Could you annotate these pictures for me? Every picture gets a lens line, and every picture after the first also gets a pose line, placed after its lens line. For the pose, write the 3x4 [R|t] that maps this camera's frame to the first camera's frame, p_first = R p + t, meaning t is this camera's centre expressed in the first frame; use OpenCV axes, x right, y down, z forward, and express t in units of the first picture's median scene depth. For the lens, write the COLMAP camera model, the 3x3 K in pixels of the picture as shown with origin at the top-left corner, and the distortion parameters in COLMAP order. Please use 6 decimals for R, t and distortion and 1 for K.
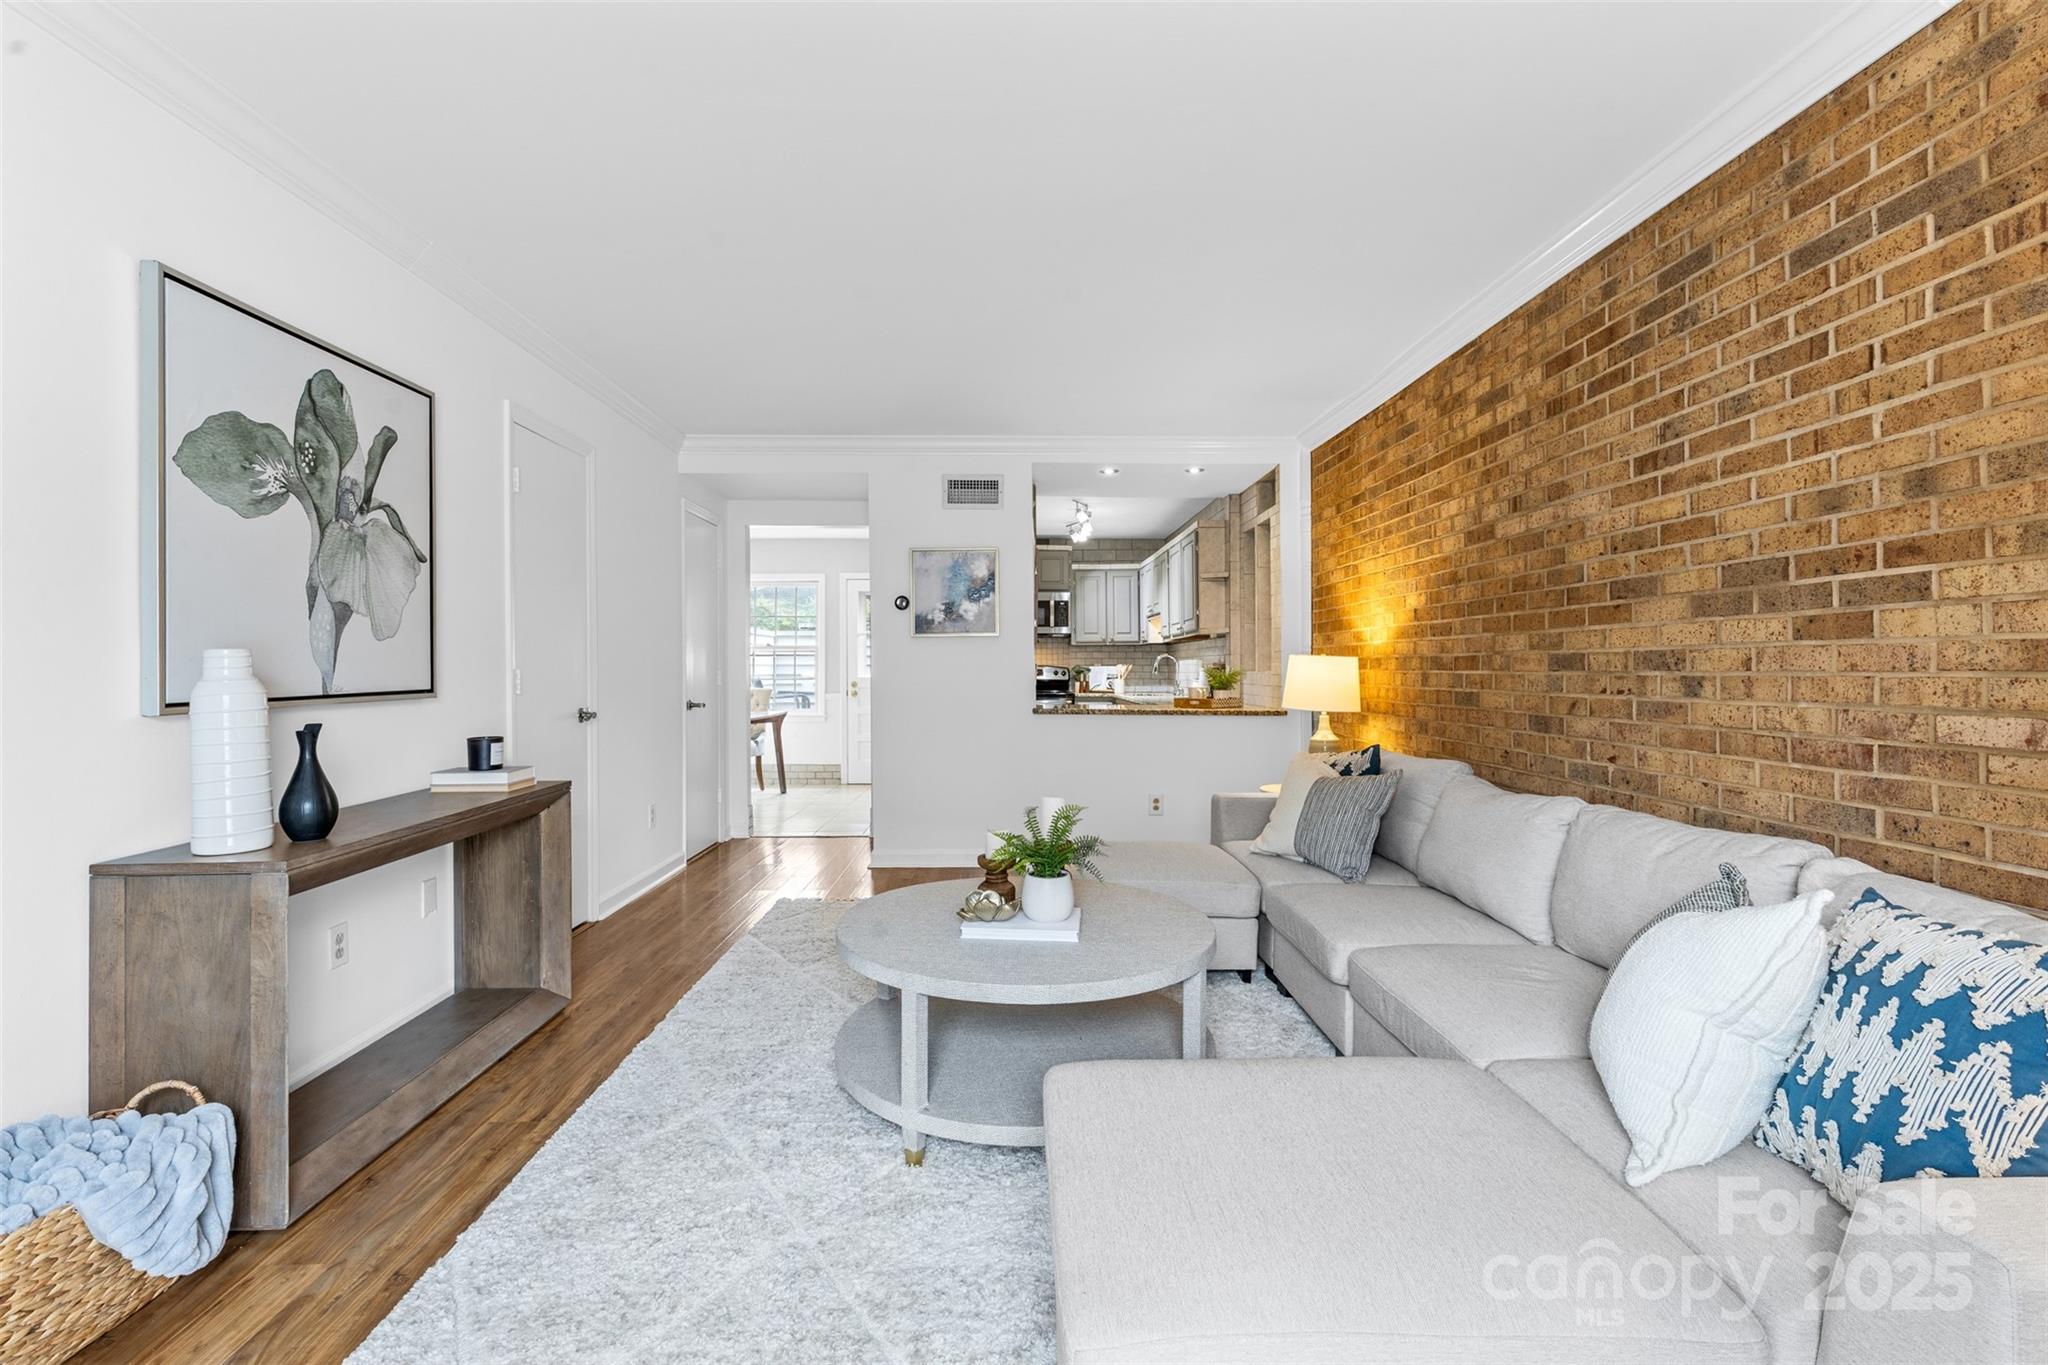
lens RADIAL K [[920.5, 0, 1018.0], [0, 920.5, 658.8], [0, 0, 1]] dist [0.008859, -0.002798]
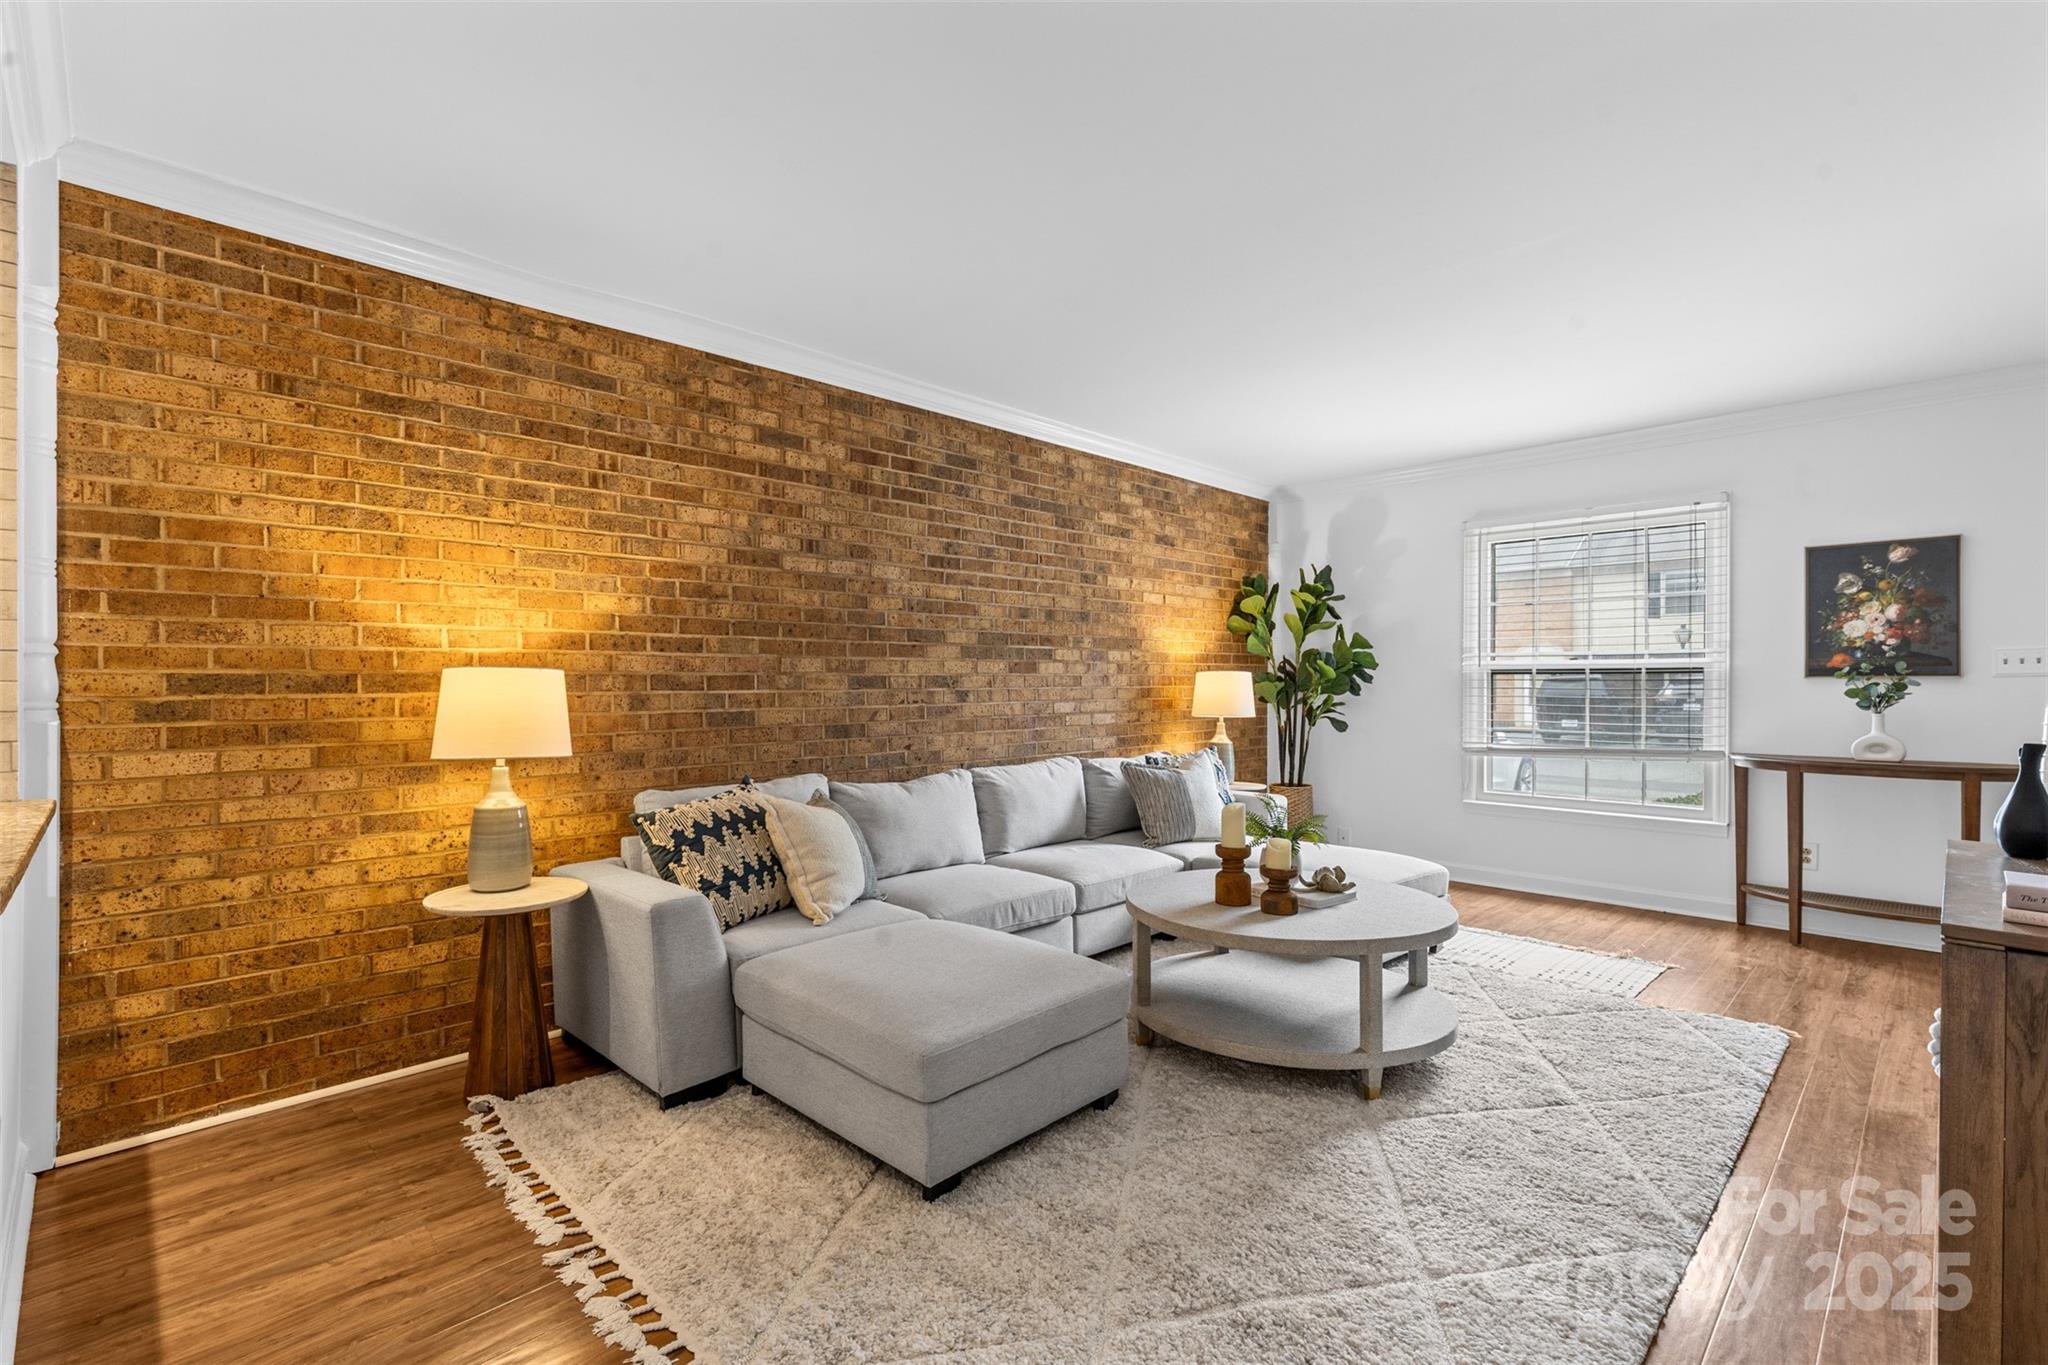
lens RADIAL K [[920.5, 0, 1015.0], [0, 920.5, 686.1], [0, 0, 1]] dist [0.008859, -0.002798]
pose [[-0.687792, -0.000874, 0.725908, -0.563420], [-0.003596, 0.999991, -0.002203, 0.011854], [-0.725899, -0.004126, -0.687789, 1.894864]]
